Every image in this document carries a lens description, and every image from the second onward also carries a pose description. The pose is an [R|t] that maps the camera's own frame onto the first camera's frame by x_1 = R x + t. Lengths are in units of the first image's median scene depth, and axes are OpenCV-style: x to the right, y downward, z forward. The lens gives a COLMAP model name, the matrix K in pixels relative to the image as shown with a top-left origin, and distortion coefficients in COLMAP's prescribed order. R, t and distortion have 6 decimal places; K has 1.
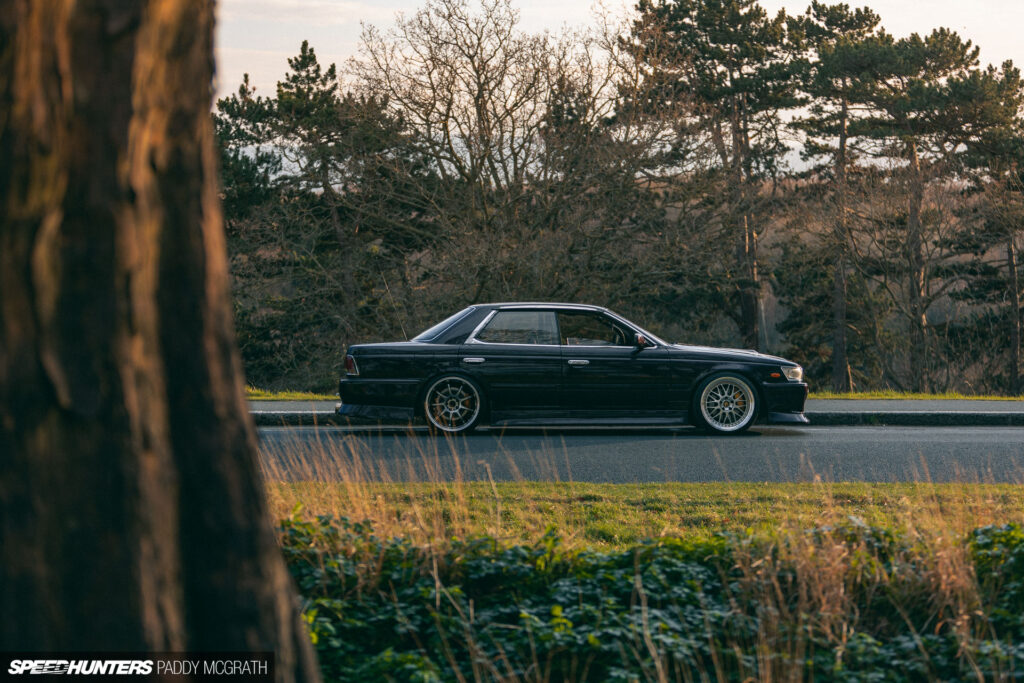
lens RADIAL K [[2076.0, 0, 512.0], [0, 2076.0, 341.5], [0, 0, 1]] dist [-0.010442, 0.073037]
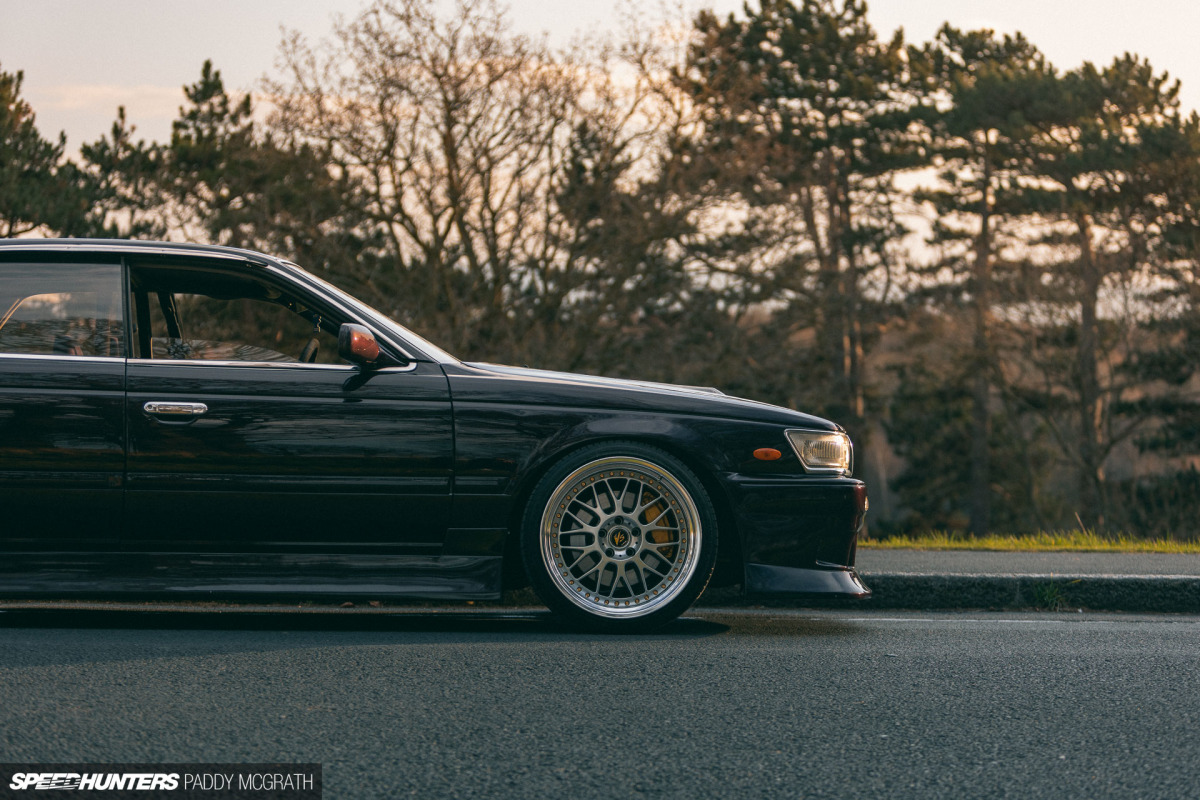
lens RADIAL K [[2588.8, 0, 600.0], [0, 2588.8, 400.0], [0, 0, 1]] dist [-0.092139, -0.495227]
pose [[0.999904, 0.010657, 0.008889, 0.023899], [-0.010229, 0.998848, -0.046874, 0.006815], [-0.009379, 0.046778, 0.998861, 0.144985]]
